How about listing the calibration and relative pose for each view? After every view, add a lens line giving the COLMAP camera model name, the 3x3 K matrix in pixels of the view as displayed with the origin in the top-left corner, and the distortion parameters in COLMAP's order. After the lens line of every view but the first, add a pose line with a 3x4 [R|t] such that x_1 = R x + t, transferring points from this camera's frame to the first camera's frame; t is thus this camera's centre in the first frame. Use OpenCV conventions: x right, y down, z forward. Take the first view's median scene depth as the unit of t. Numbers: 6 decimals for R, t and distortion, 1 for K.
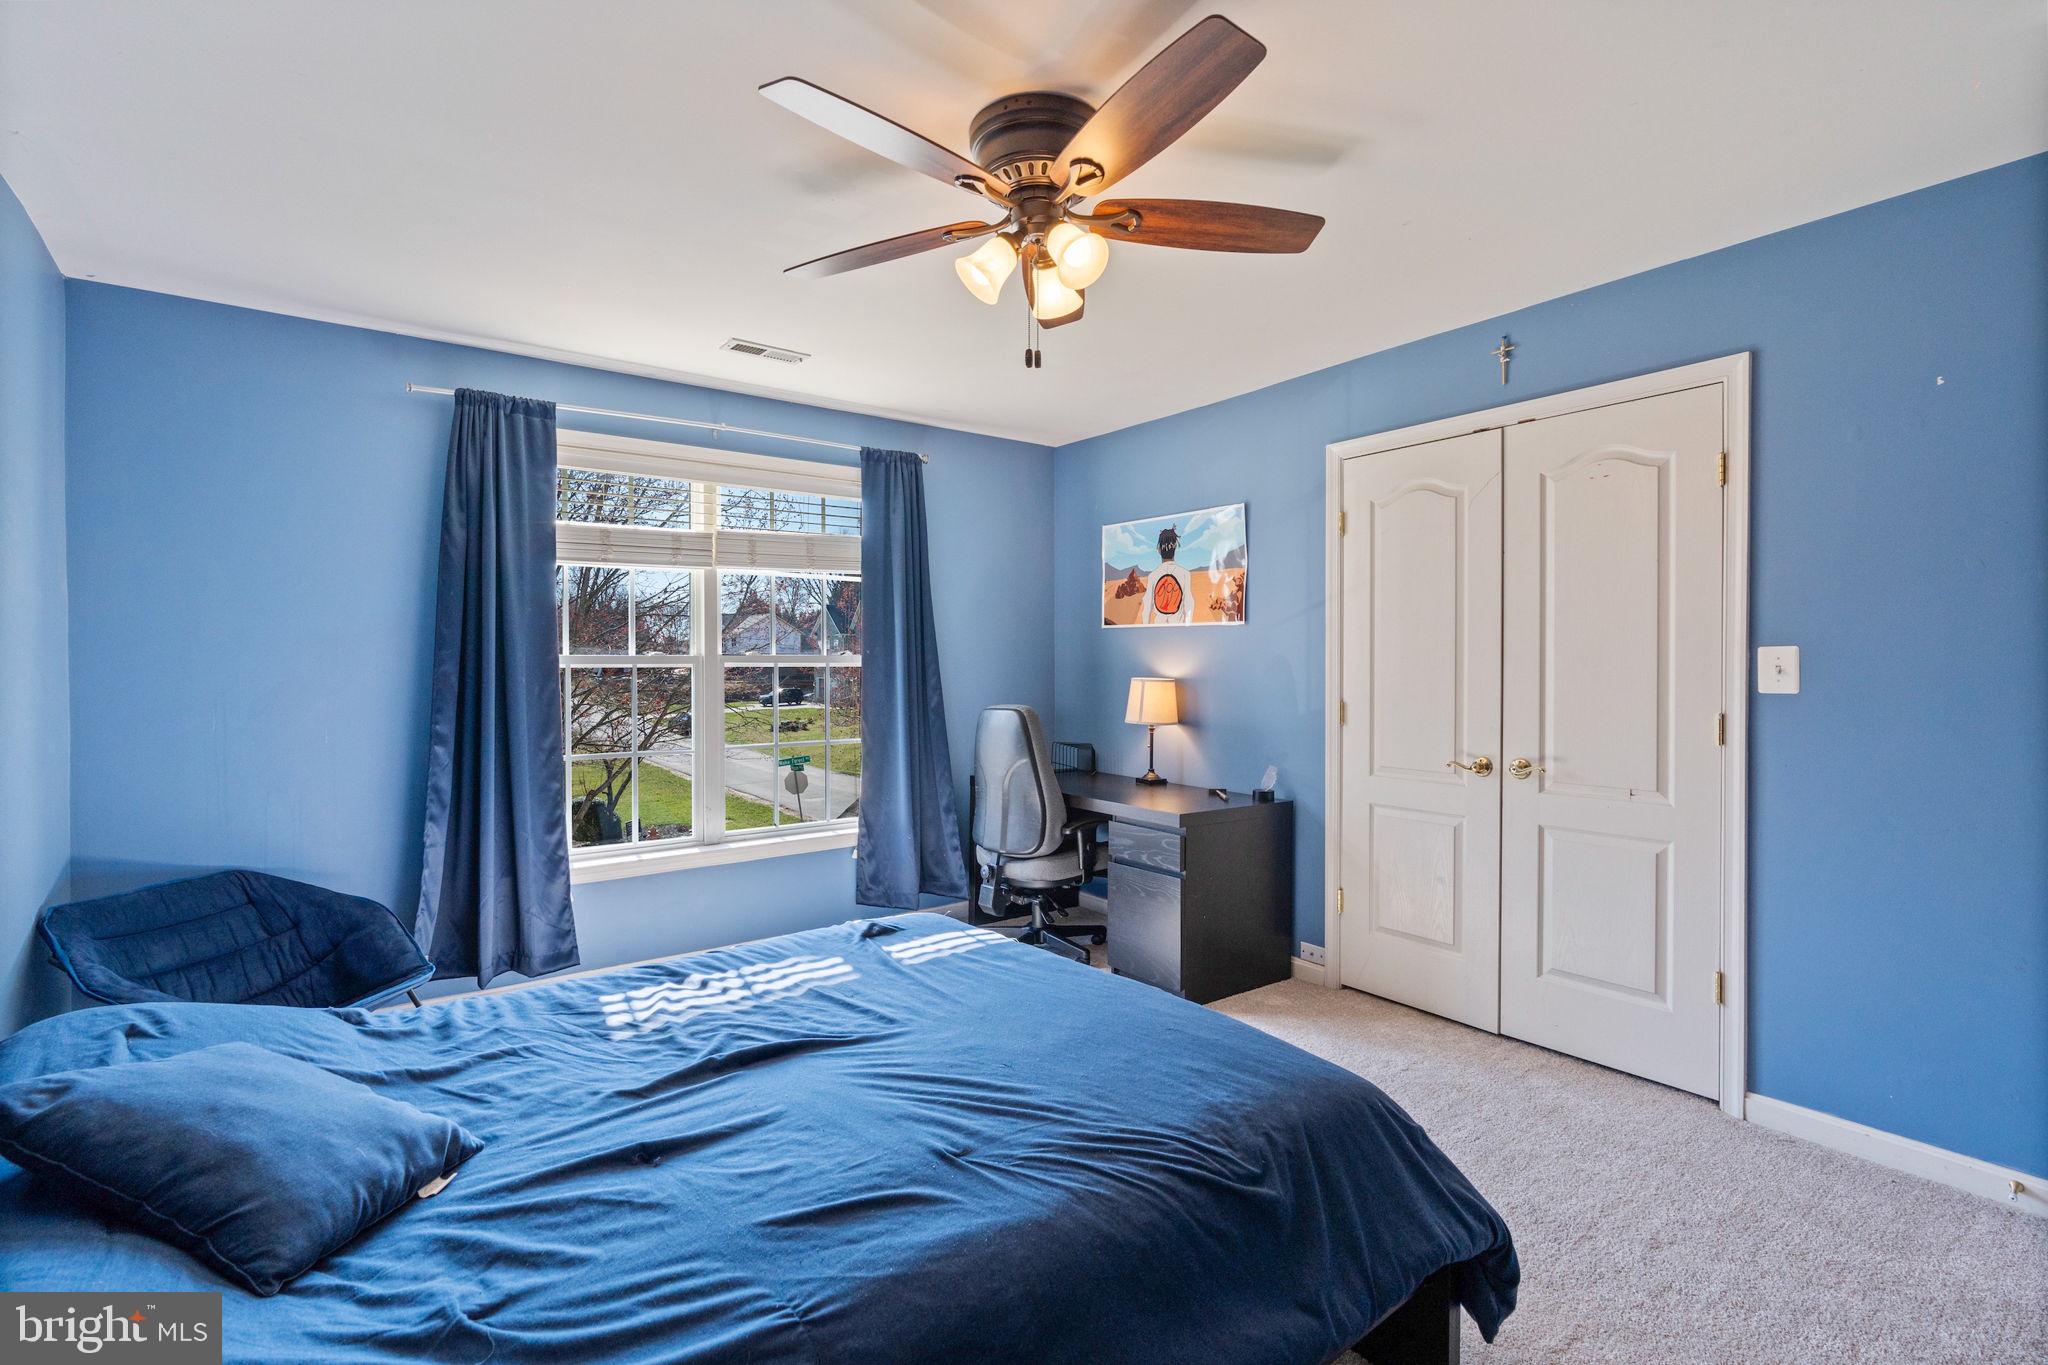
lens RADIAL K [[923.2, 0, 1018.0], [0, 923.2, 686.0], [0, 0, 1]] dist [-0.009826, -0.000215]
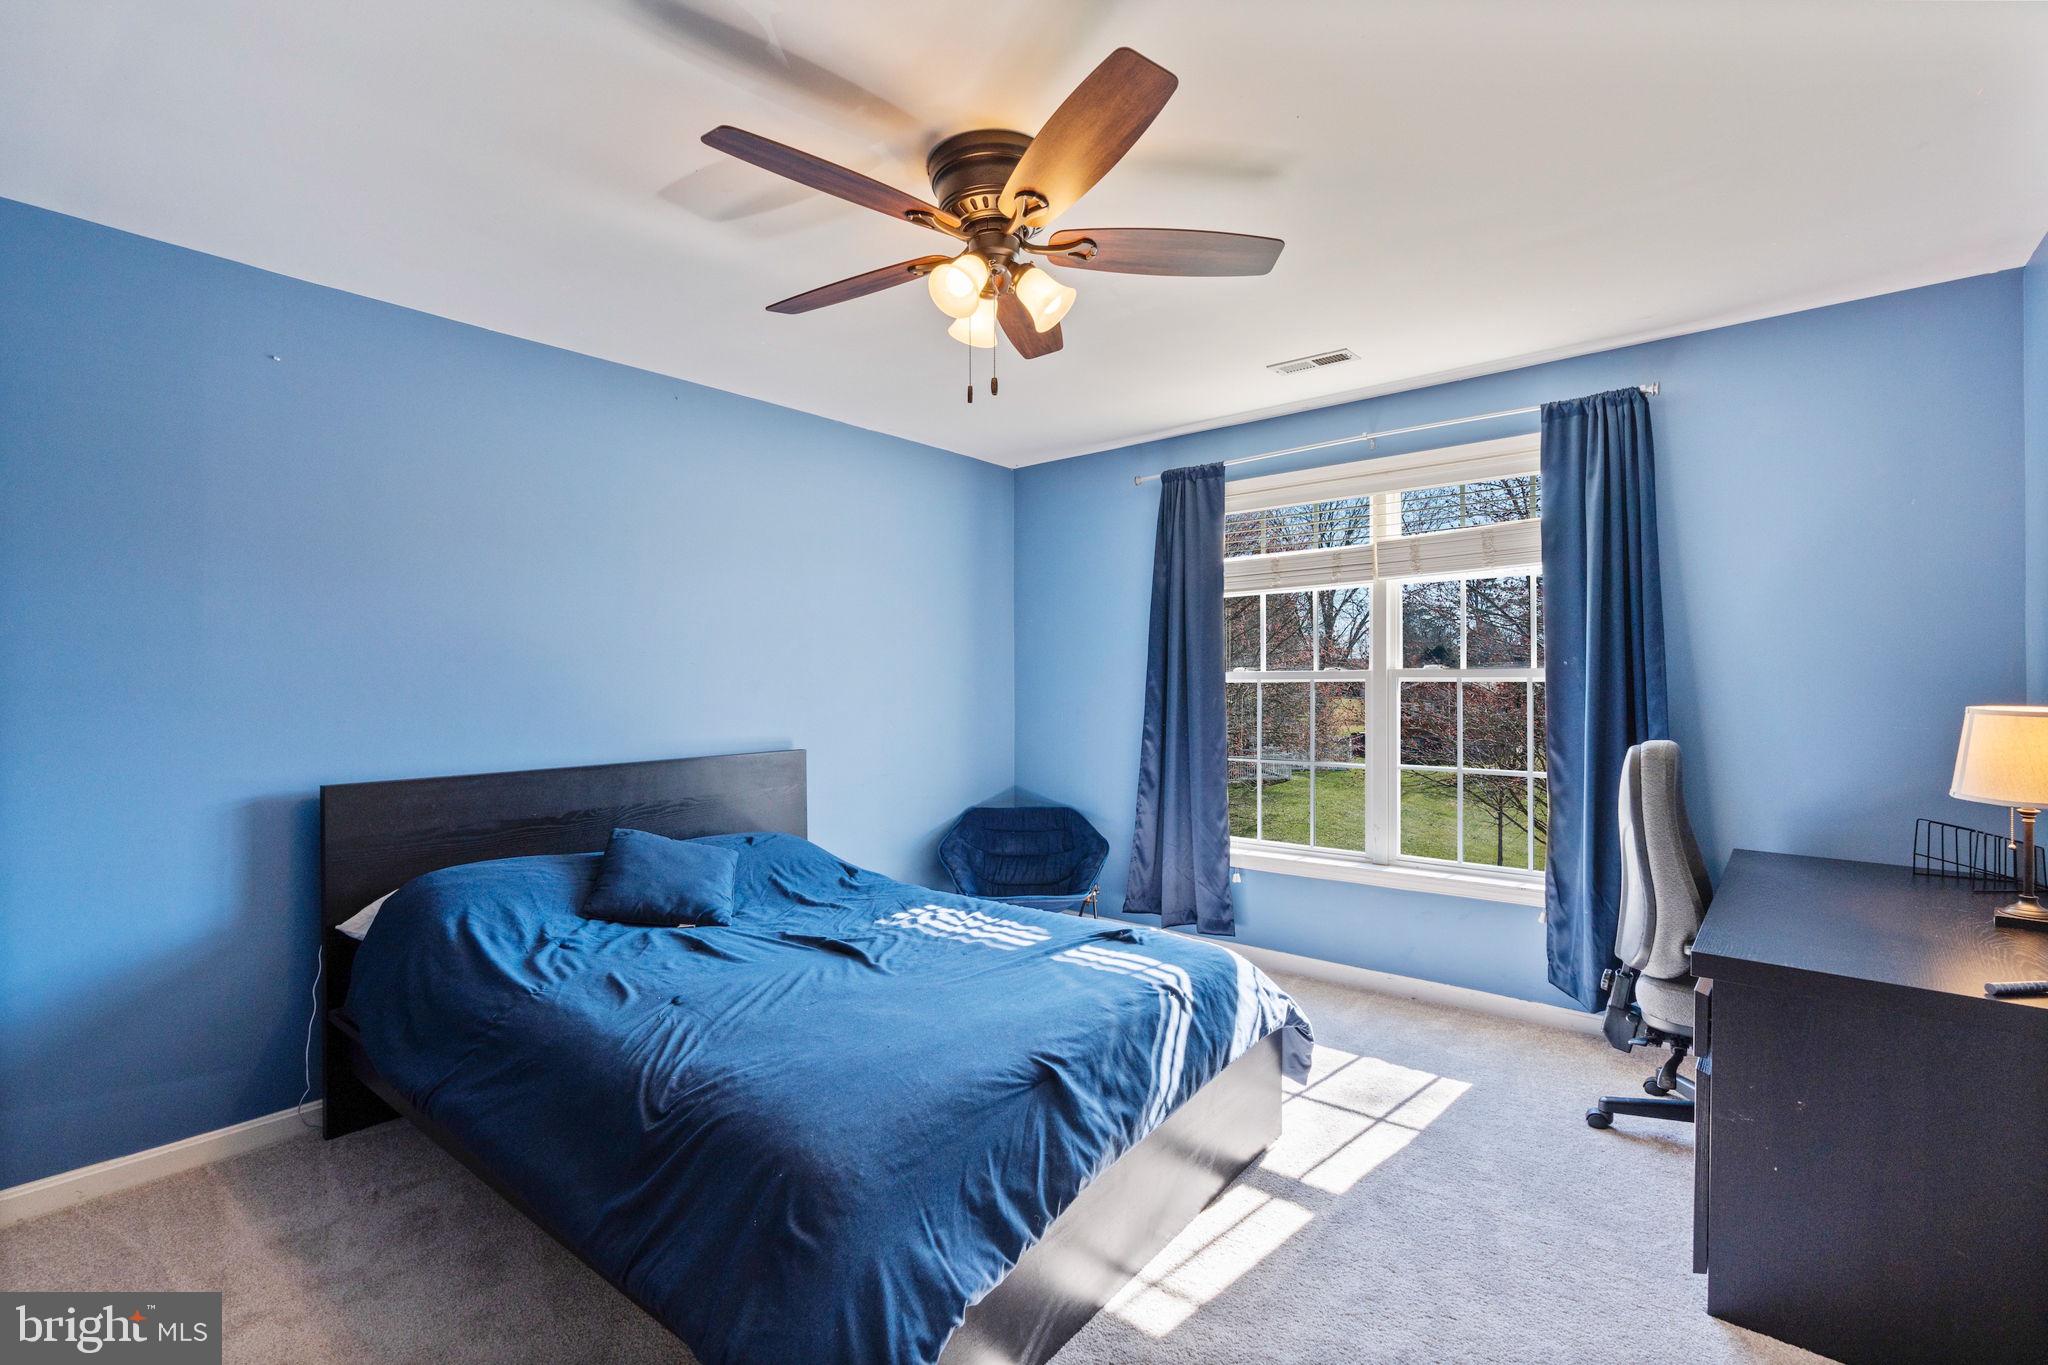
lens RADIAL K [[923.2, 0, 1018.0], [0, 923.2, 686.0], [0, 0, 1]] dist [-0.009826, -0.000215]
pose [[0.232233, 0.006733, -0.972637, 0.612060], [-0.020549, 0.999787, 0.002014, -0.011999], [0.972443, 0.019519, 0.232322, 0.469579]]
